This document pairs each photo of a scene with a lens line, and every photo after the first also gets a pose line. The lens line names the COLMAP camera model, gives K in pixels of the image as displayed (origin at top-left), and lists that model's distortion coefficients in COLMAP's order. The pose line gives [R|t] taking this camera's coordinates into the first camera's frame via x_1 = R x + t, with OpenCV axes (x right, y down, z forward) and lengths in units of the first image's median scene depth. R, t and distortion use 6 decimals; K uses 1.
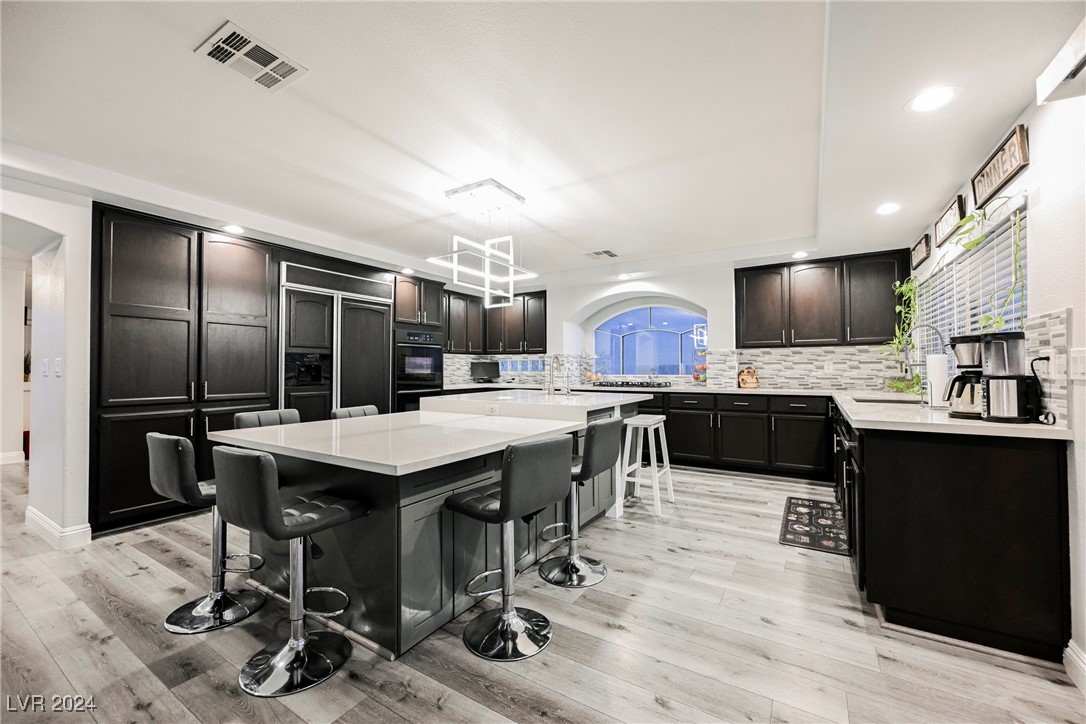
lens RADIAL K [[427.3, 0, 546.6], [0, 427.3, 363.6], [0, 0, 1]] dist [-0.002622, 0.000529]
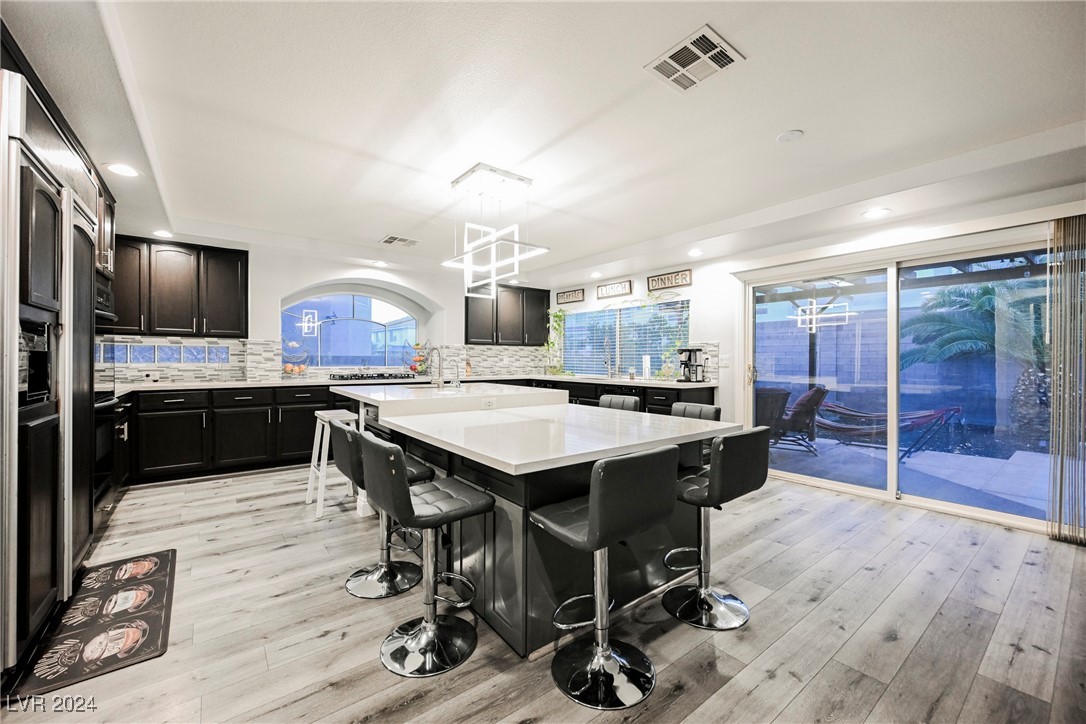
lens RADIAL K [[427.3, 0, 544.3], [0, 427.3, 362.3], [0, 0, 1]] dist [-0.002622, 0.000529]
pose [[0.356453, -0.001542, 0.934312, -0.742223], [-0.017621, 0.999810, 0.008372, 0.002805], [-0.934147, -0.019448, 0.356358, 0.399540]]
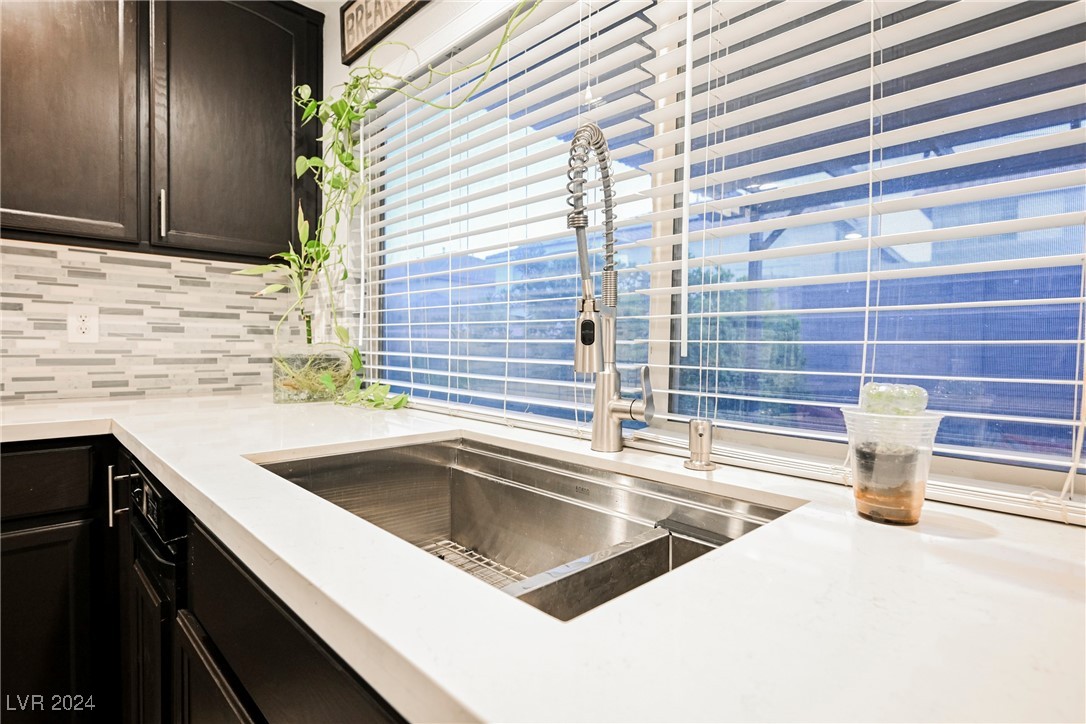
lens RADIAL K [[558.4, 0, 544.3], [0, 558.4, 360.8], [0, 0, 1]] dist [-0.005527, 0.001089]
pose [[0.243914, -0.016959, 0.969649, 0.408568], [-0.028706, 0.999283, 0.024698, 0.016965], [-0.969372, -0.033859, 0.243252, 0.668399]]
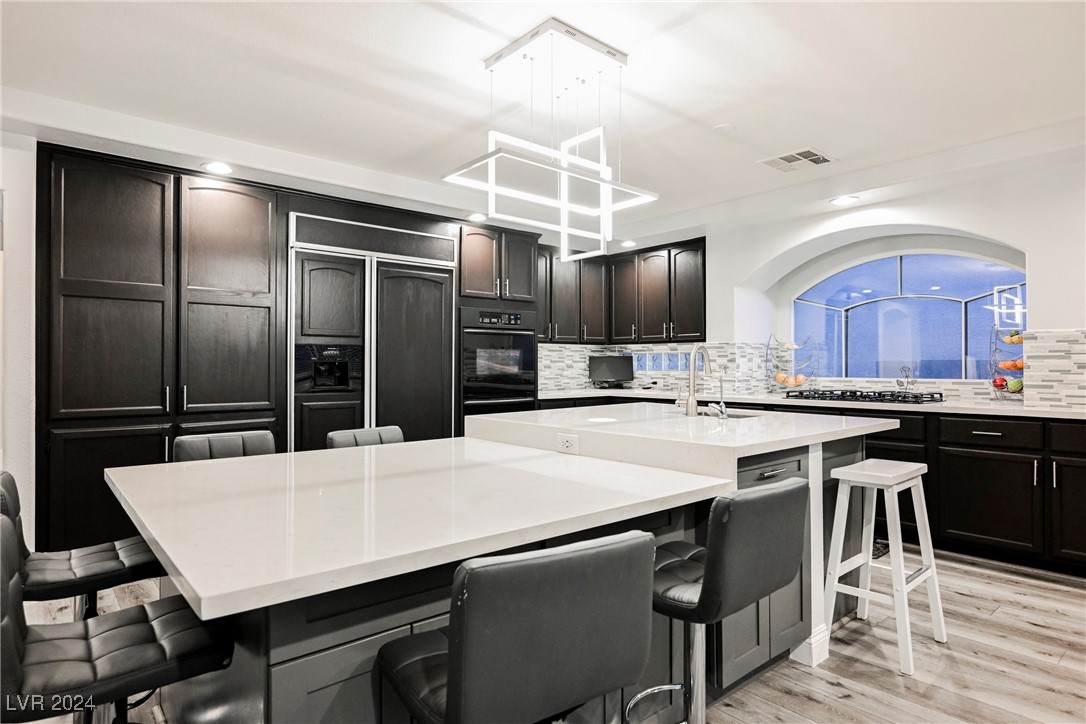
lens RADIAL K [[600.0, 0, 545.6], [0, 600.0, 362.0], [0, 0, 1]] dist [-0.001293, -0.000423]
pose [[0.952631, -0.000659, -0.304129, 0.061911], [0.003009, 0.999969, 0.007260, -0.002419], [0.304115, -0.007832, 0.952603, 0.184147]]
